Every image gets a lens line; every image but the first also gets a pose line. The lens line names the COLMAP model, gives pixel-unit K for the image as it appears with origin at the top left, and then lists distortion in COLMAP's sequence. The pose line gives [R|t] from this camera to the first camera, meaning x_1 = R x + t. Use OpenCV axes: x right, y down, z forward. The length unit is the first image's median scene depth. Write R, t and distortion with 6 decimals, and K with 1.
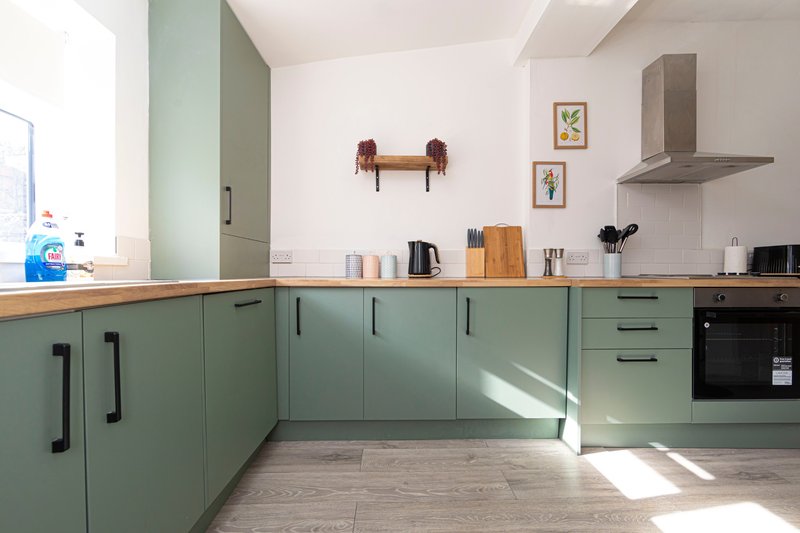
lens RADIAL K [[318.3, 0, 399.1], [0, 318.3, 273.9], [0, 0, 1]] dist [-0.001457, -0.000030]
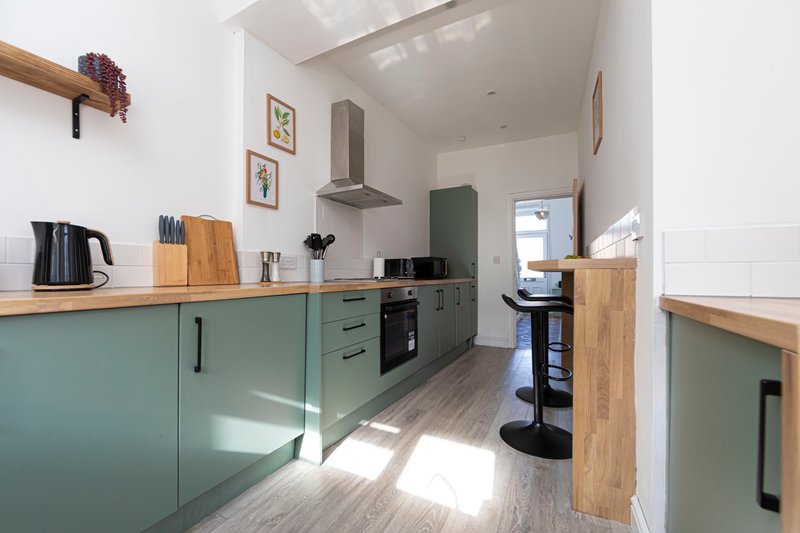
lens RADIAL K [[318.3, 0, 402.9], [0, 318.3, 270.9], [0, 0, 1]] dist [-0.001457, -0.000030]
pose [[0.479191, 0.008378, 0.877671, -0.169275], [0.008545, 0.999863, -0.014210, -0.010831], [-0.877669, 0.014309, 0.479053, 0.286955]]
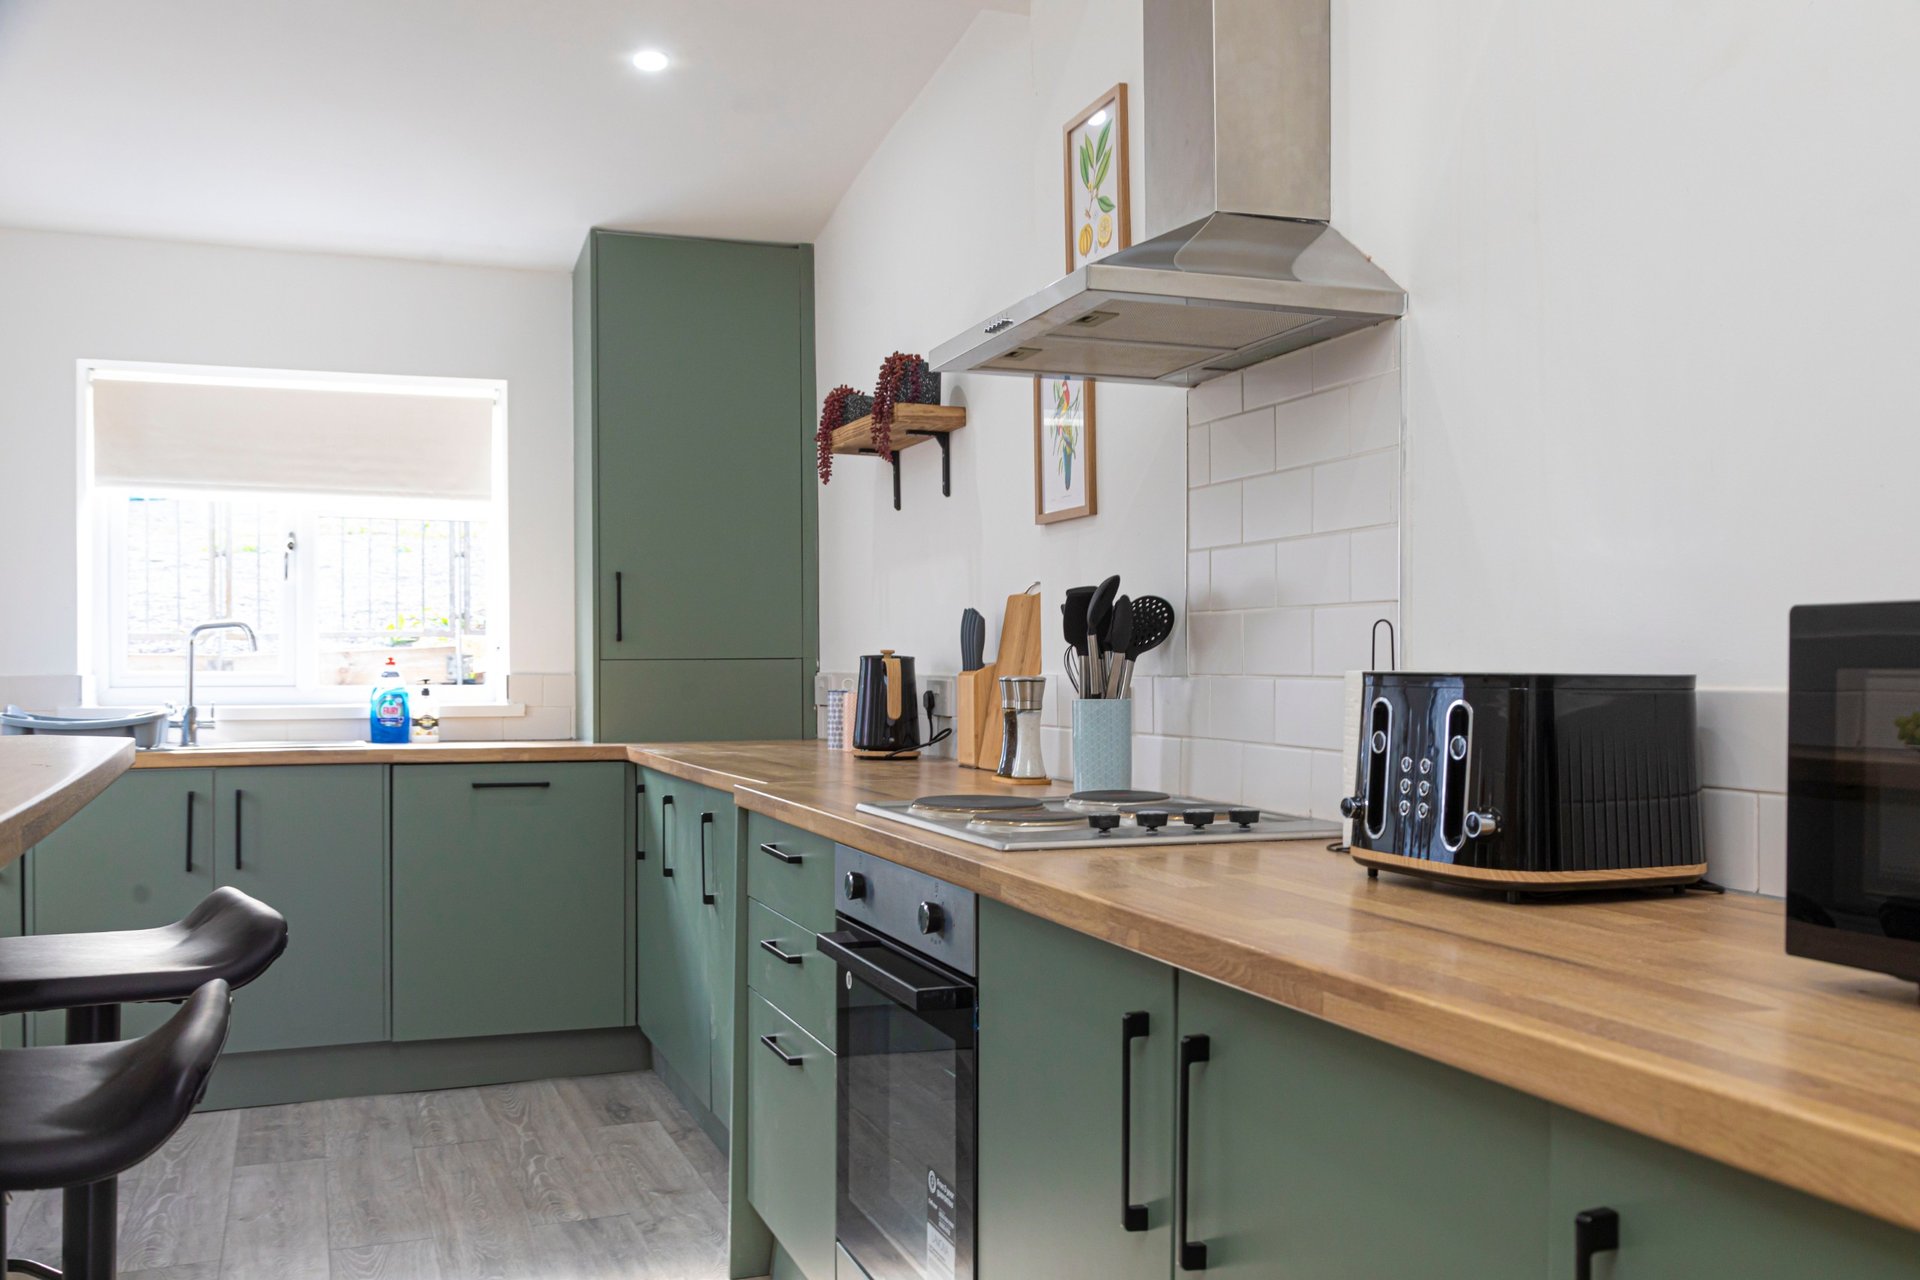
lens RADIAL K [[1700.3, 0, 975.1], [0, 1700.3, 672.6], [0, 0, 1]] dist [-0.015725, -0.000988]
pose [[0.337043, 0.002517, -0.941486, 2.327513], [-0.004980, 0.999987, 0.000890, -0.106220], [0.941476, 0.004389, 0.337051, 0.585308]]
